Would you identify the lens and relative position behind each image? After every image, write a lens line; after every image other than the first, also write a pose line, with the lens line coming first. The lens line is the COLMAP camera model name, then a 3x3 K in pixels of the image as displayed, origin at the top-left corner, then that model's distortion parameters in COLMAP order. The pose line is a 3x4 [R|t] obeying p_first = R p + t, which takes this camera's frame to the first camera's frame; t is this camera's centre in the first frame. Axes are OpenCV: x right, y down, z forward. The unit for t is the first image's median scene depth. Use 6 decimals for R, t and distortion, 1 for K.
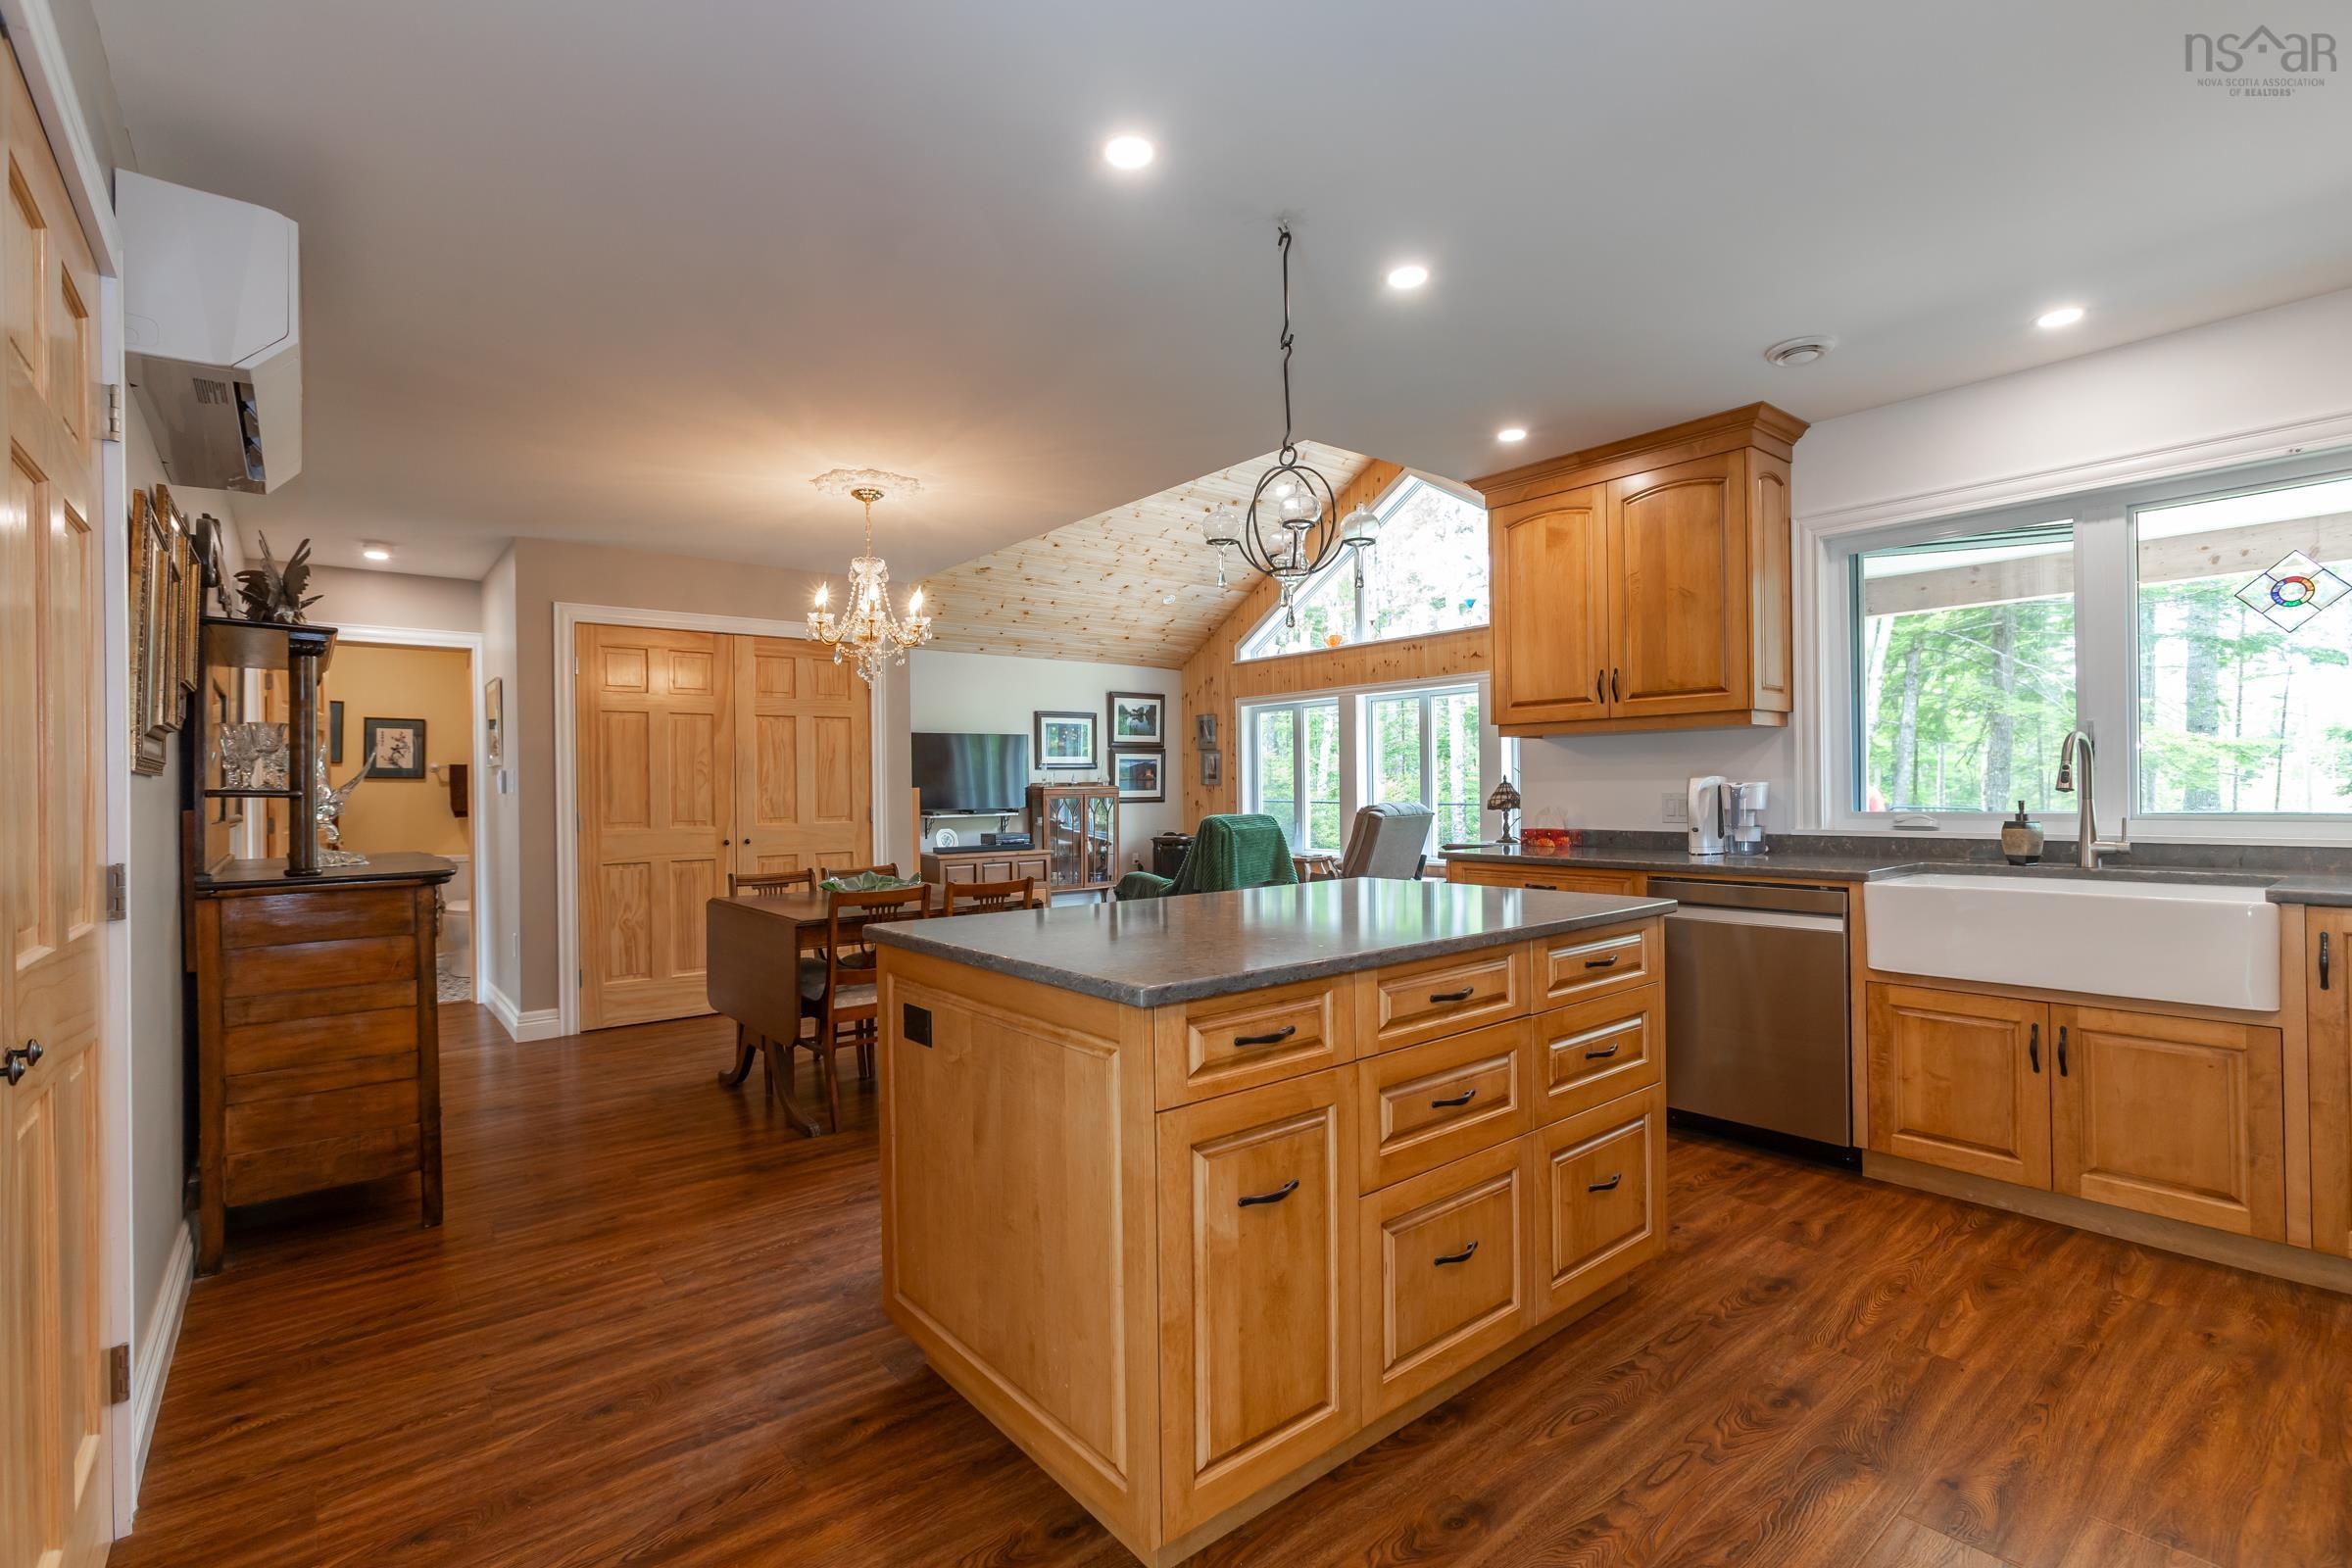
lens RADIAL K [[1066.6, 0, 1170.4], [0, 1066.6, 789.1], [0, 0, 1]] dist [-0.000369, -0.000127]
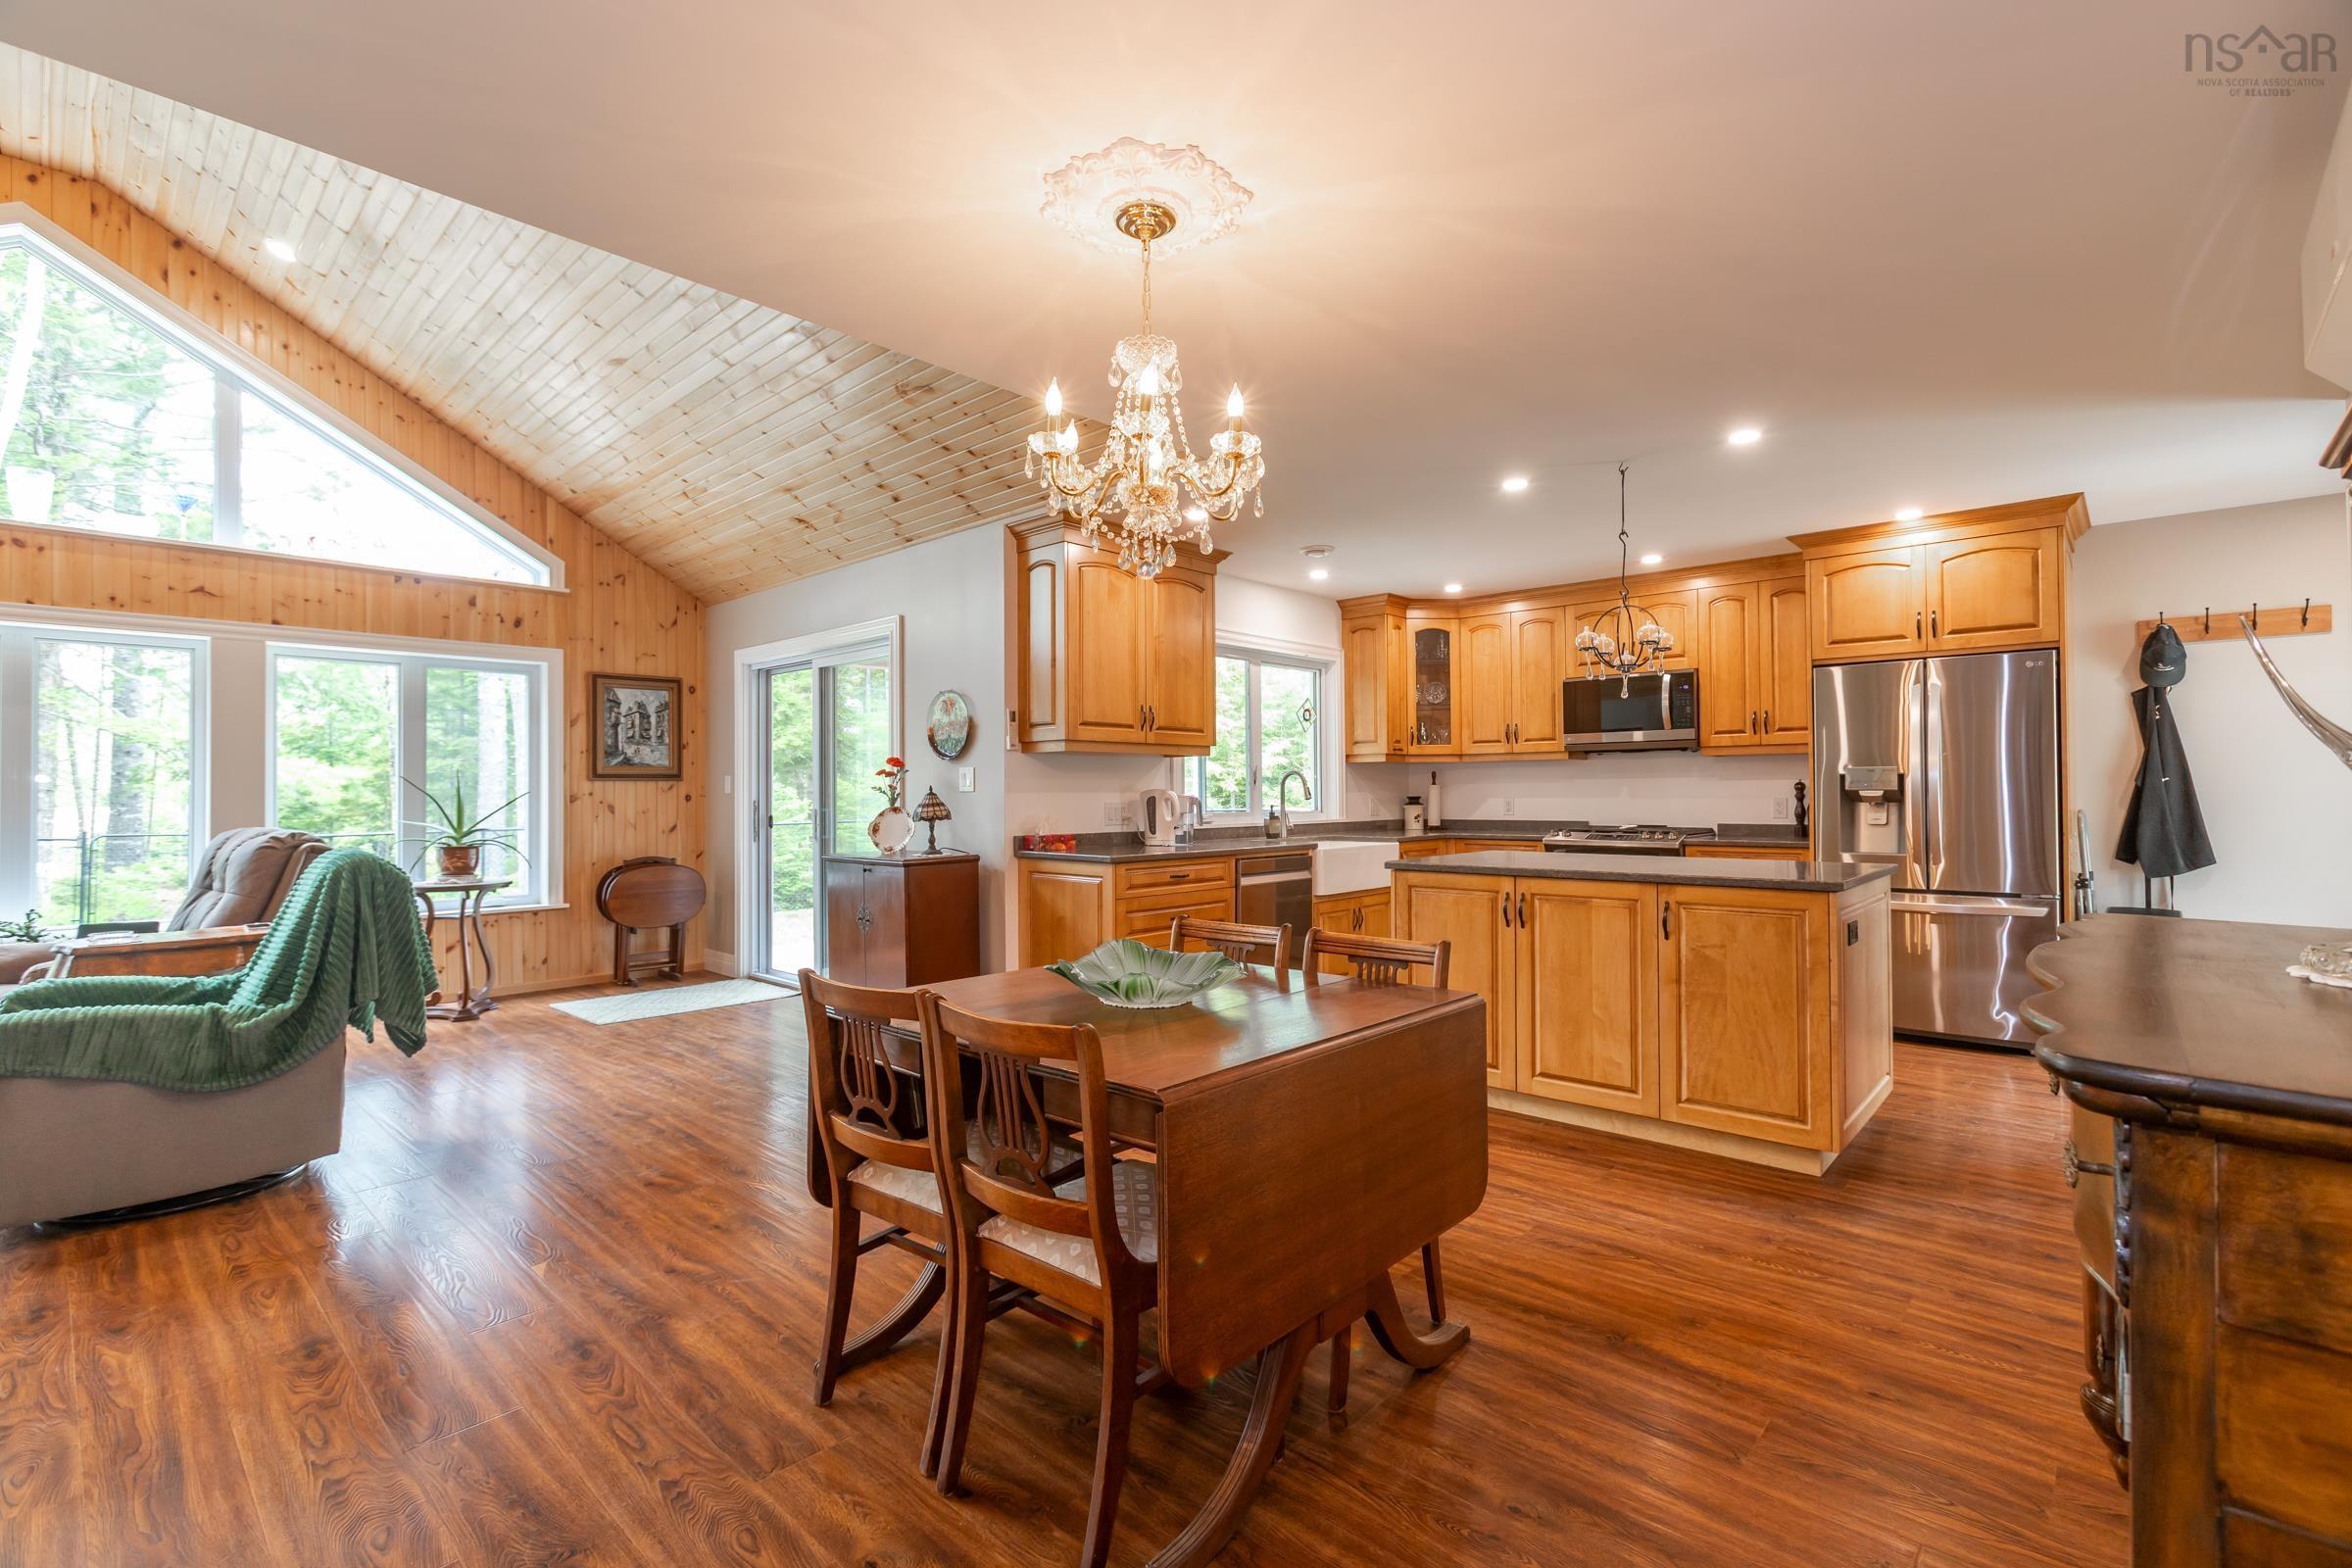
lens RADIAL K [[1066.6, 0, 1170.4], [0, 1066.6, 789.1], [0, 0, 1]] dist [-0.000369, -0.000127]
pose [[-0.153813, 0.019191, 0.987914, -1.256840], [0.010020, 0.999790, -0.017862, 0.017426], [-0.988049, 0.007151, -0.153973, 1.706300]]
